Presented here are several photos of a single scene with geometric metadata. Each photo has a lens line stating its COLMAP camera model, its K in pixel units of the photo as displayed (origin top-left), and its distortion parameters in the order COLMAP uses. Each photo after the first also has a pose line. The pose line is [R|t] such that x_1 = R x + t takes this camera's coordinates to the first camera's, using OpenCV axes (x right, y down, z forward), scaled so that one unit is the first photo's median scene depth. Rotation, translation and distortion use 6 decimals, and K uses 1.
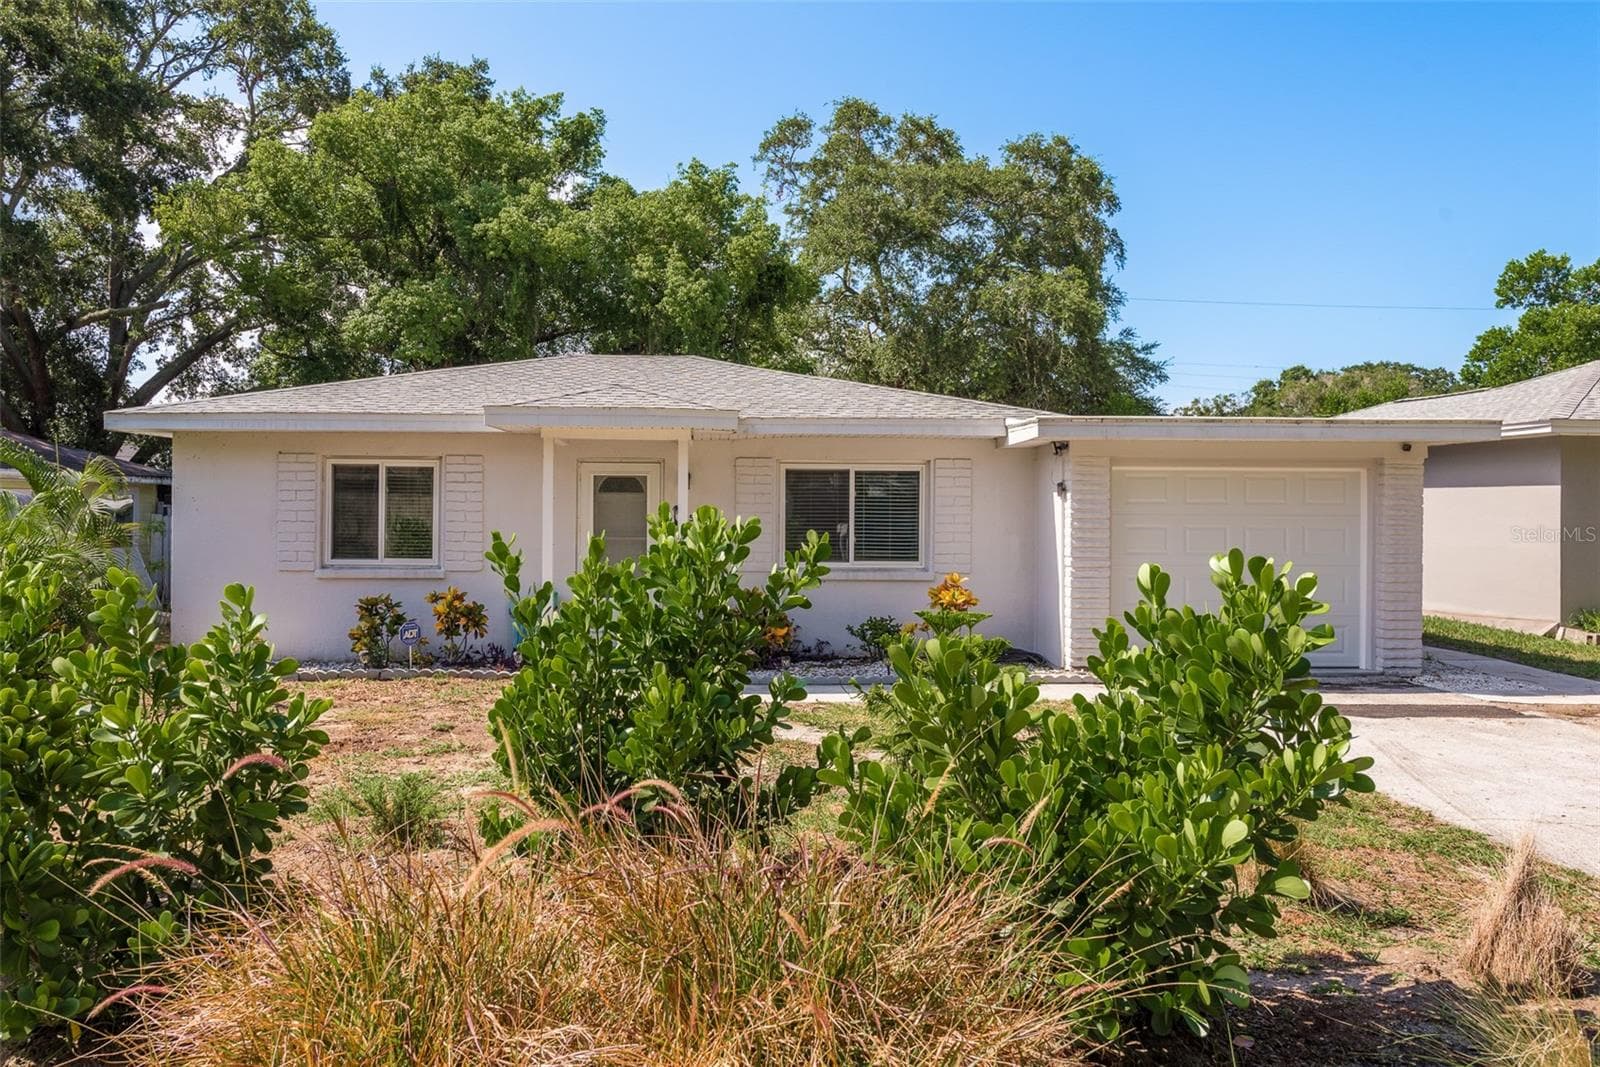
lens RADIAL K [[1138.2, 0, 682.9], [0, 1138.2, 508.9], [0, 0, 1]] dist [0.040900, -0.045458]
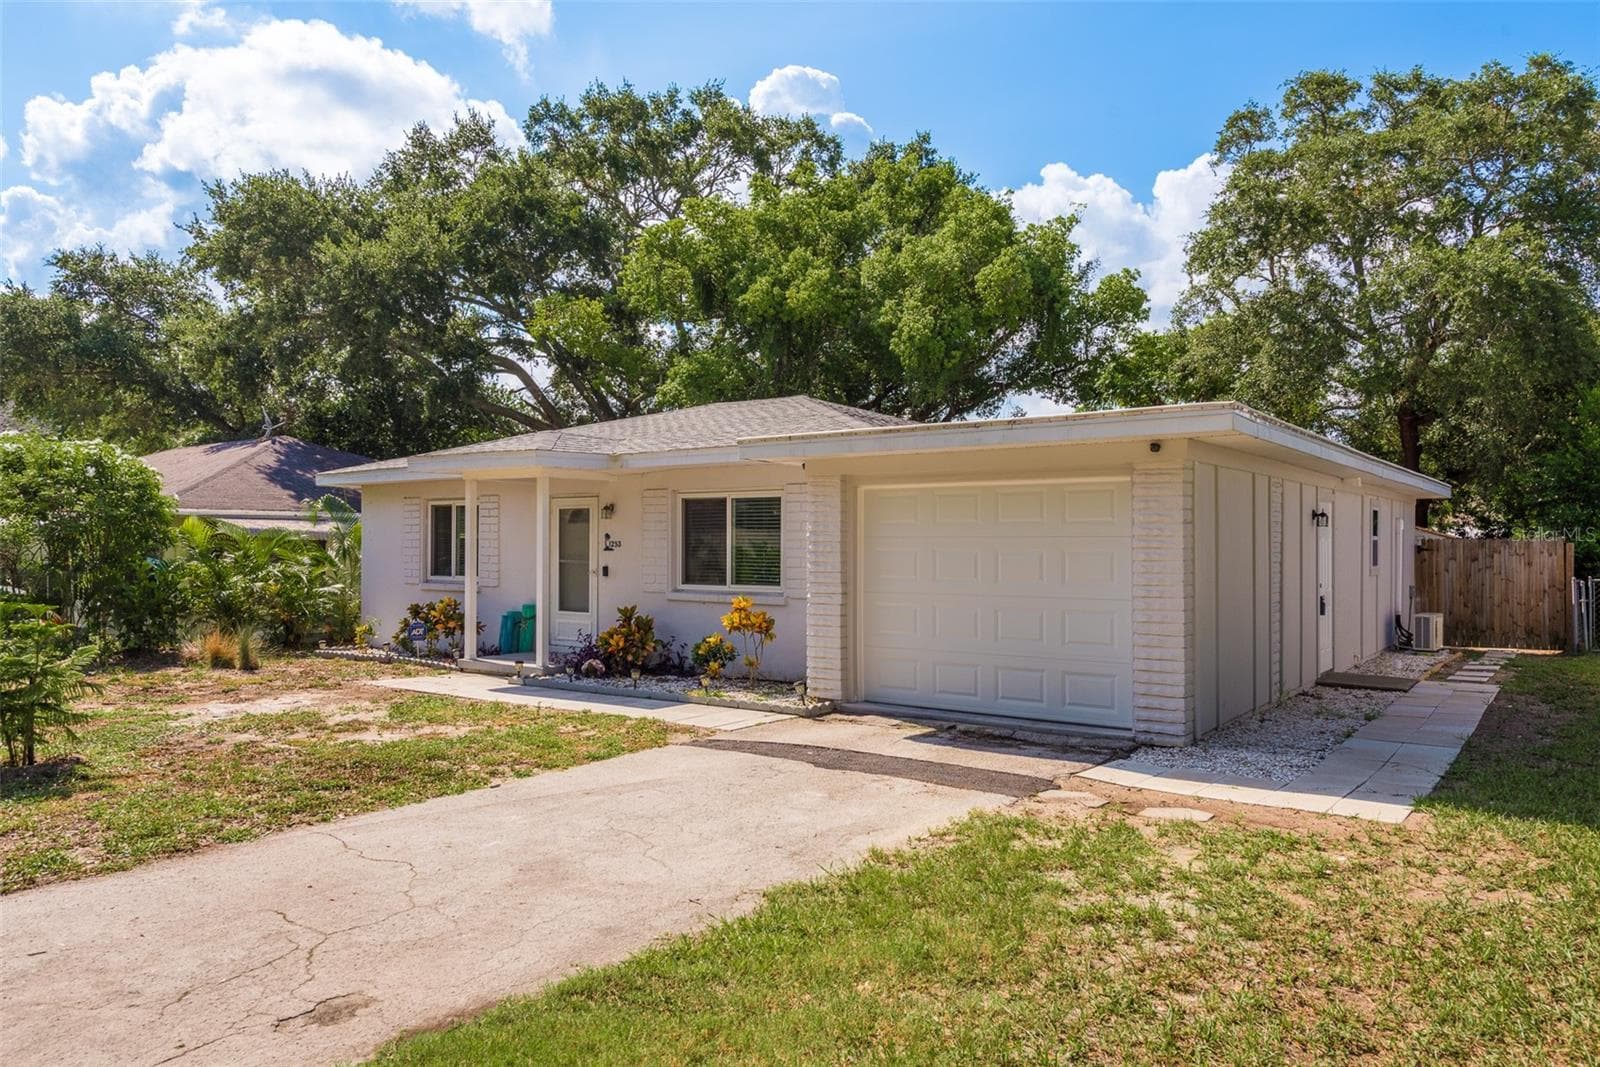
lens RADIAL K [[1074.9, 0, 777.2], [0, 1074.9, 535.2], [0, 0, 1]] dist [-0.000879, -0.000686]
pose [[0.786862, -0.009197, -0.617061, 0.396807], [0.001929, 0.999921, -0.012444, 0.006383], [0.617126, 0.008601, 0.786817, 0.125623]]
